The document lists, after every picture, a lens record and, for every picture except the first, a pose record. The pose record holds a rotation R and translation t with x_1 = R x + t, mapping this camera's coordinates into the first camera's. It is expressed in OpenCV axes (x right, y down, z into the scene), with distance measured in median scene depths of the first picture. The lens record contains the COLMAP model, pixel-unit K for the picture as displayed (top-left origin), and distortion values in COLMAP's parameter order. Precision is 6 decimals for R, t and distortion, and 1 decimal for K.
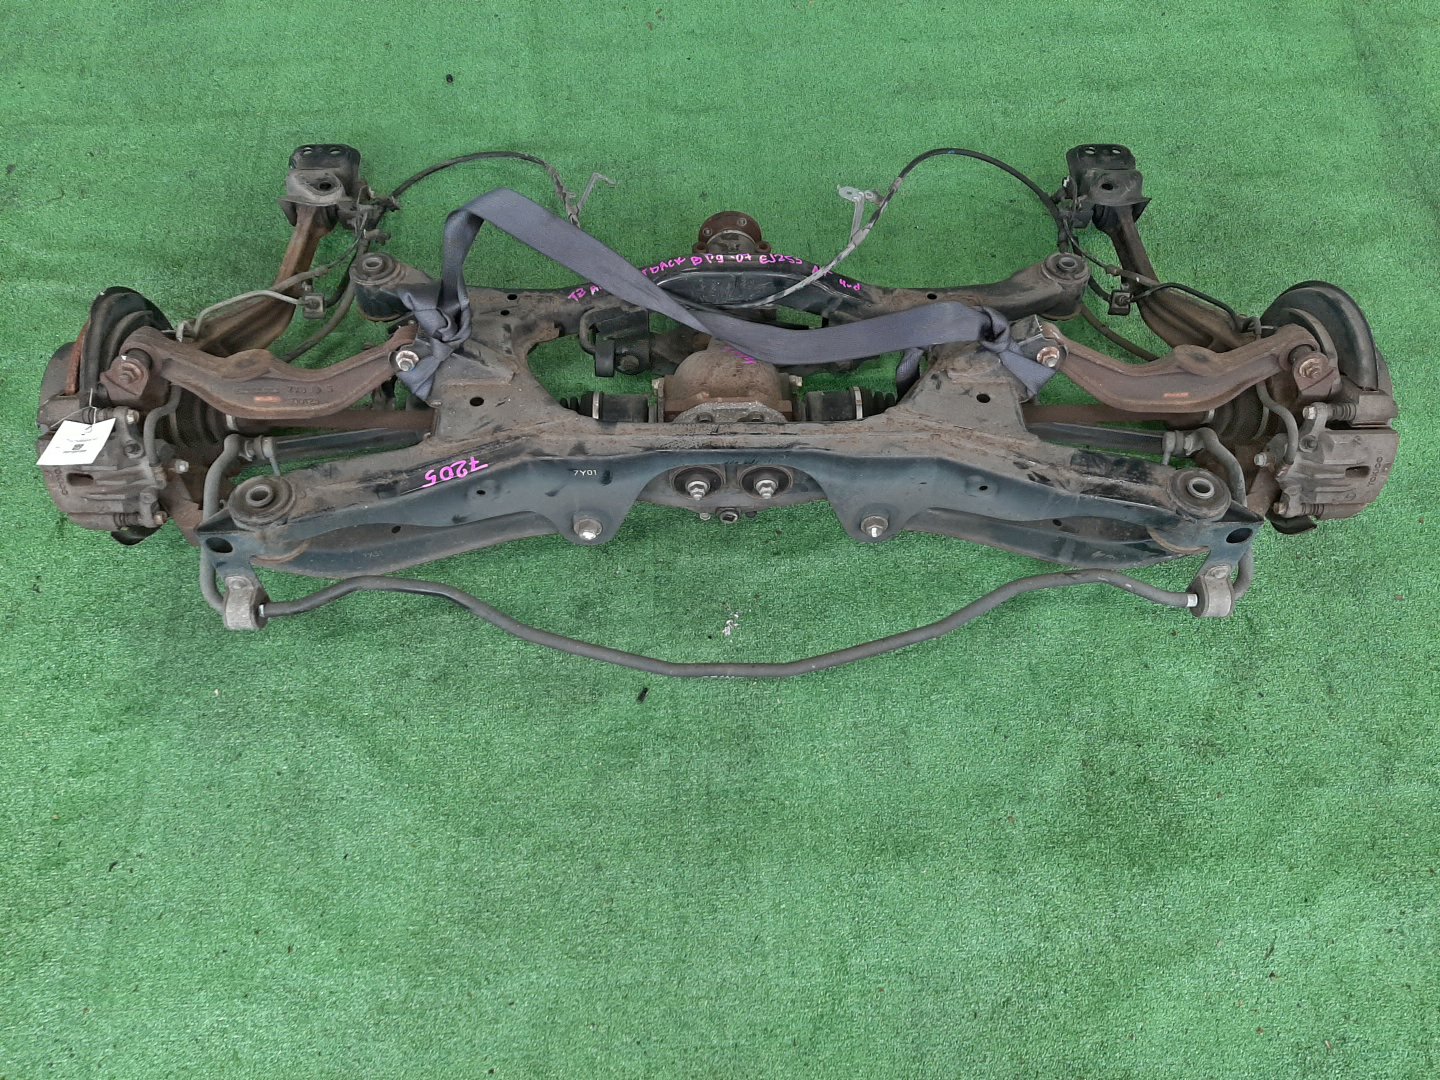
lens RADIAL K [[1086.5, 0, 720.0], [0, 1086.5, 540.0], [0, 0, 1]] dist [0.000627, -0.002621]
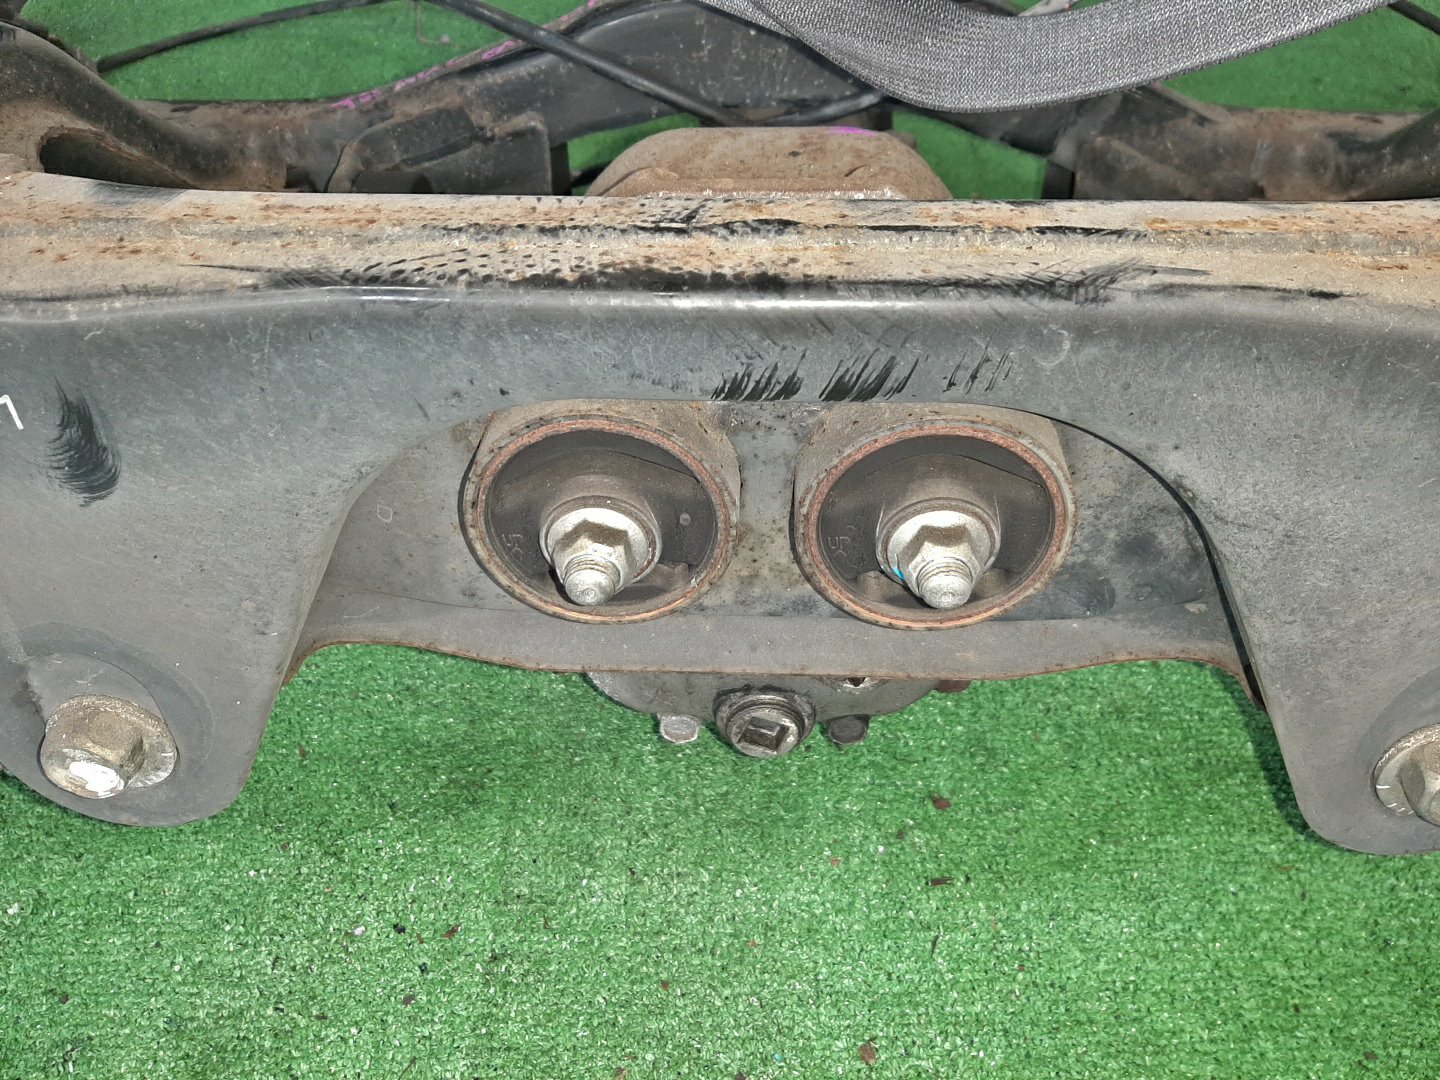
lens RADIAL K [[1086.5, 0, 720.0], [0, 1086.5, 540.0], [0, 0, 1]] dist [0.000627, -0.002621]
pose [[0.997486, 0.016187, -0.068990, 0.015843], [-0.033159, 0.967019, -0.252536, 0.000555], [0.062627, 0.254189, 0.965125, 0.797868]]
